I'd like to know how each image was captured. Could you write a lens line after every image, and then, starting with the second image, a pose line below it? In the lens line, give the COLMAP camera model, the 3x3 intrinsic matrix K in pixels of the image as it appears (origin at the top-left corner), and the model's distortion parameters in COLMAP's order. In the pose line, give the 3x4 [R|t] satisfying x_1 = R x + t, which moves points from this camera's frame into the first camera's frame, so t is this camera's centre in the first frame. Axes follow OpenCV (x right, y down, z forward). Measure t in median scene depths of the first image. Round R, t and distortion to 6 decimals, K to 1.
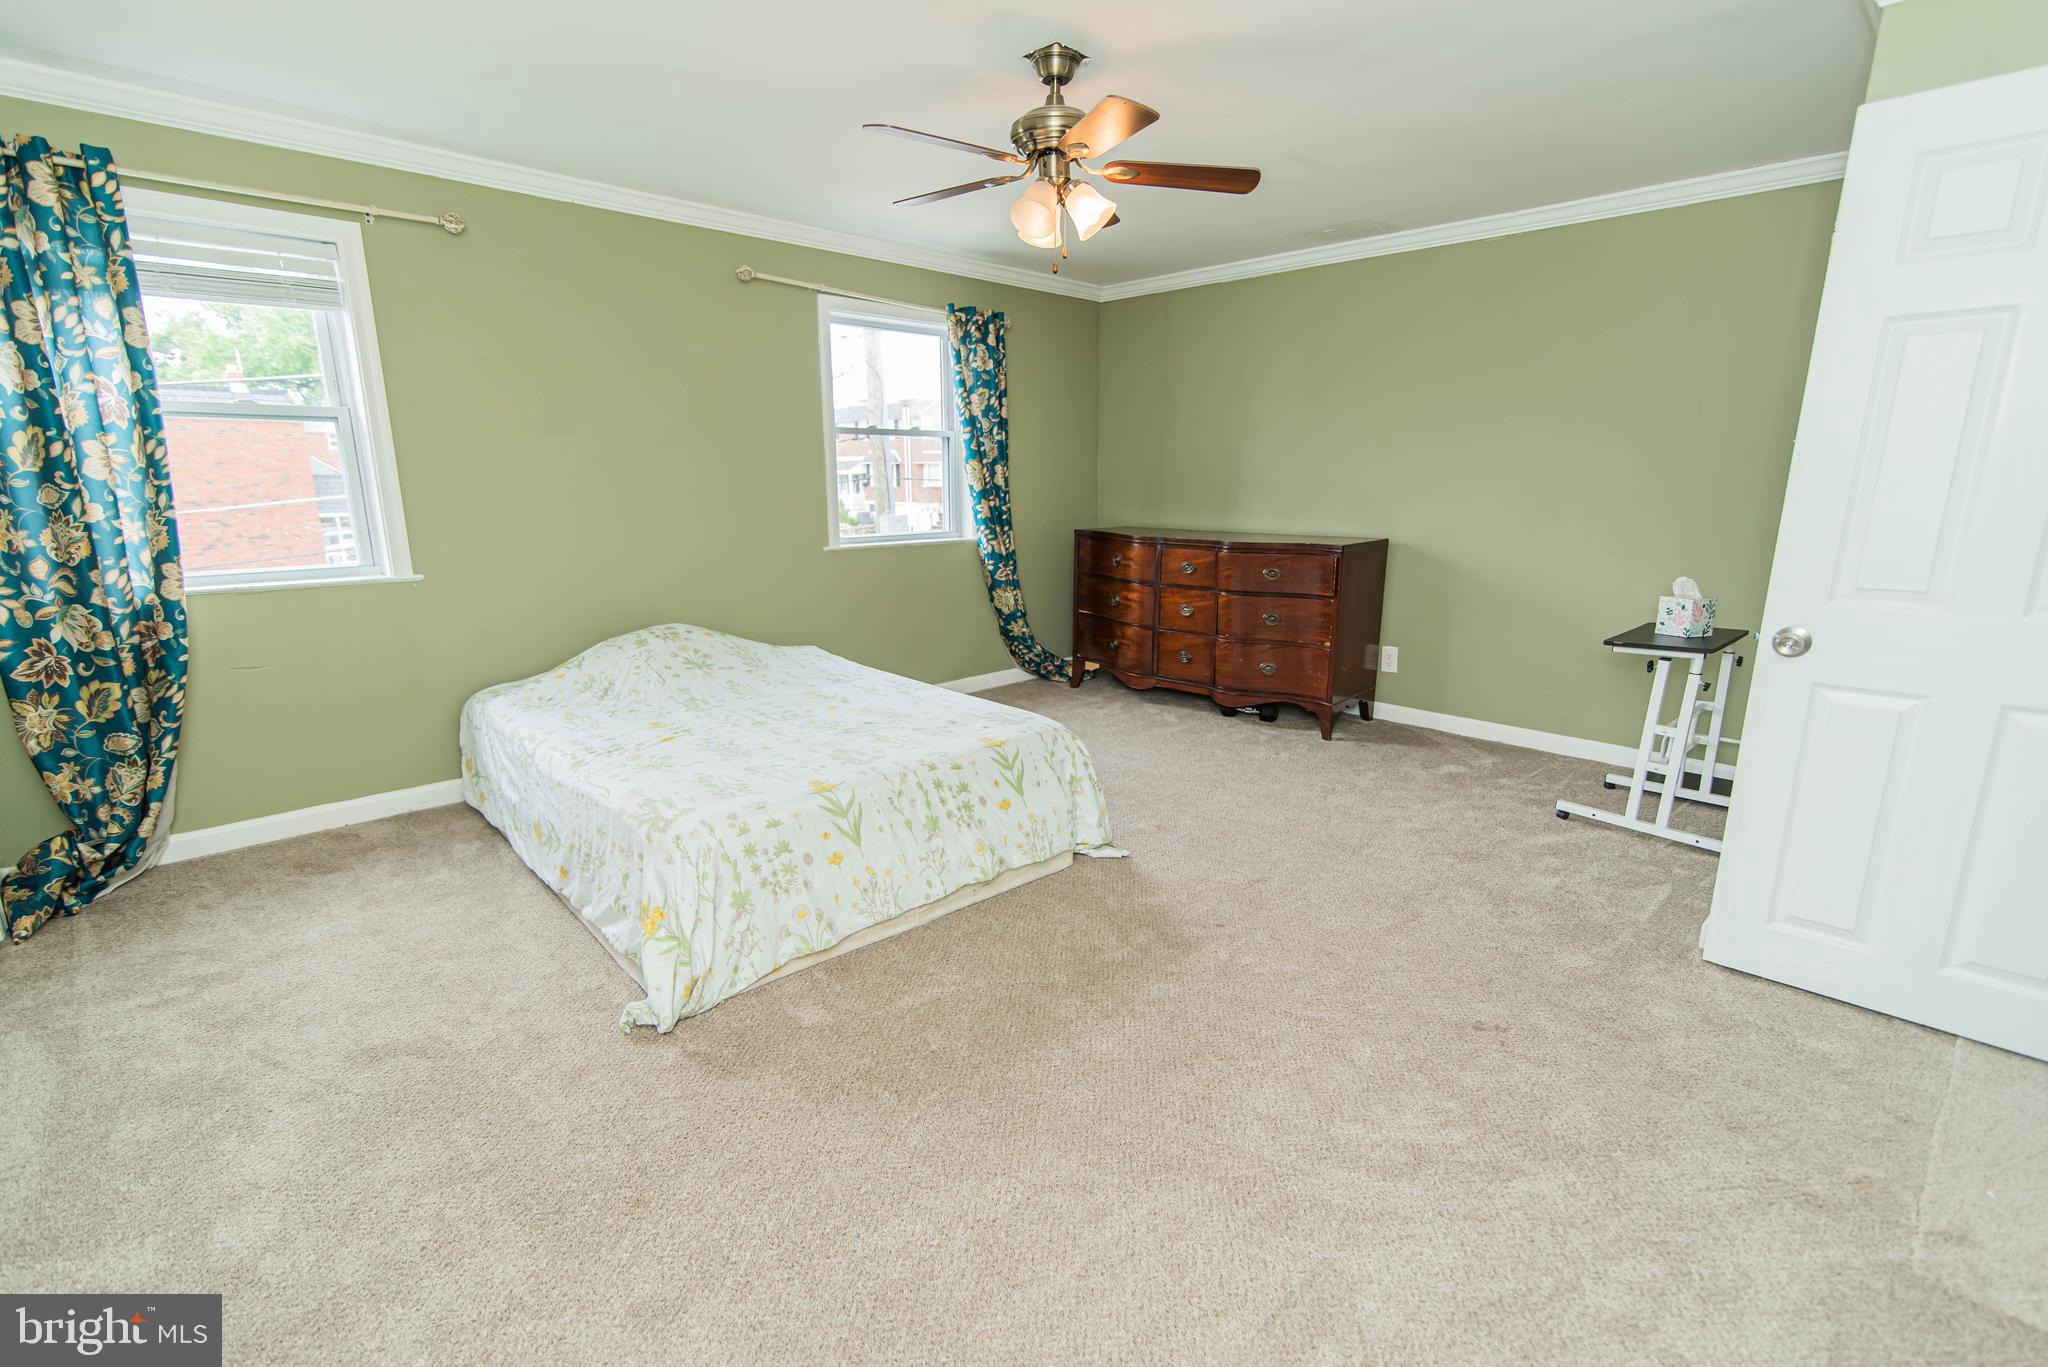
lens RADIAL K [[934.6, 0, 1015.8], [0, 934.6, 689.7], [0, 0, 1]] dist [0.015789, -0.000653]
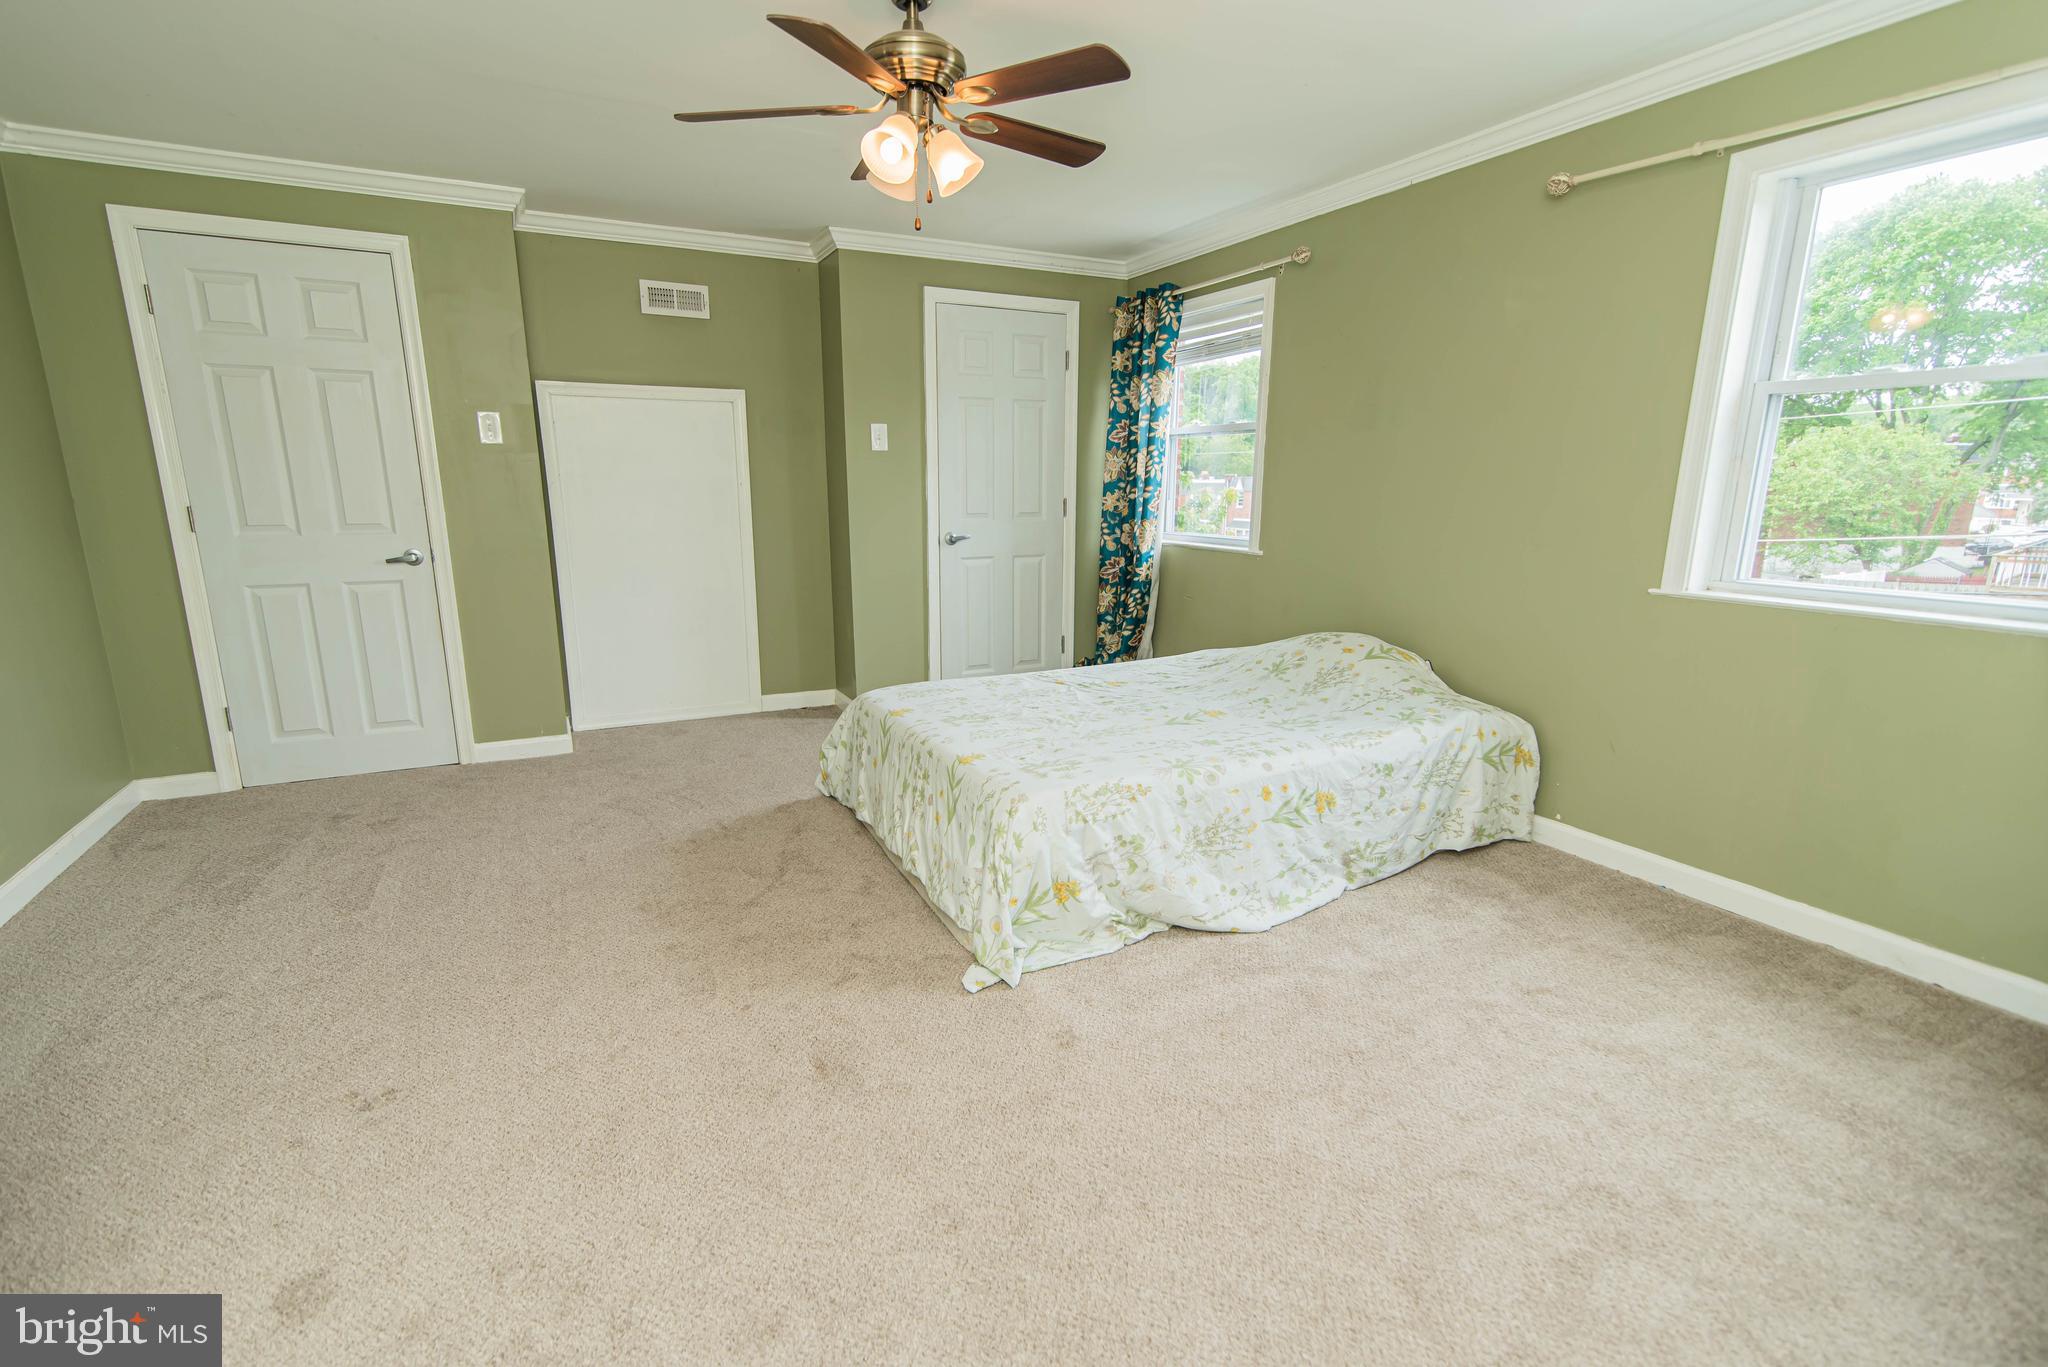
lens RADIAL K [[934.6, 0, 1015.8], [0, 934.6, 689.7], [0, 0, 1]] dist [0.015789, -0.000653]
pose [[-0.283301, 0.213420, -0.934983, 0.749151], [-0.222005, 0.933849, 0.280429, -0.254944], [0.932981, 0.287017, -0.217180, 1.145672]]
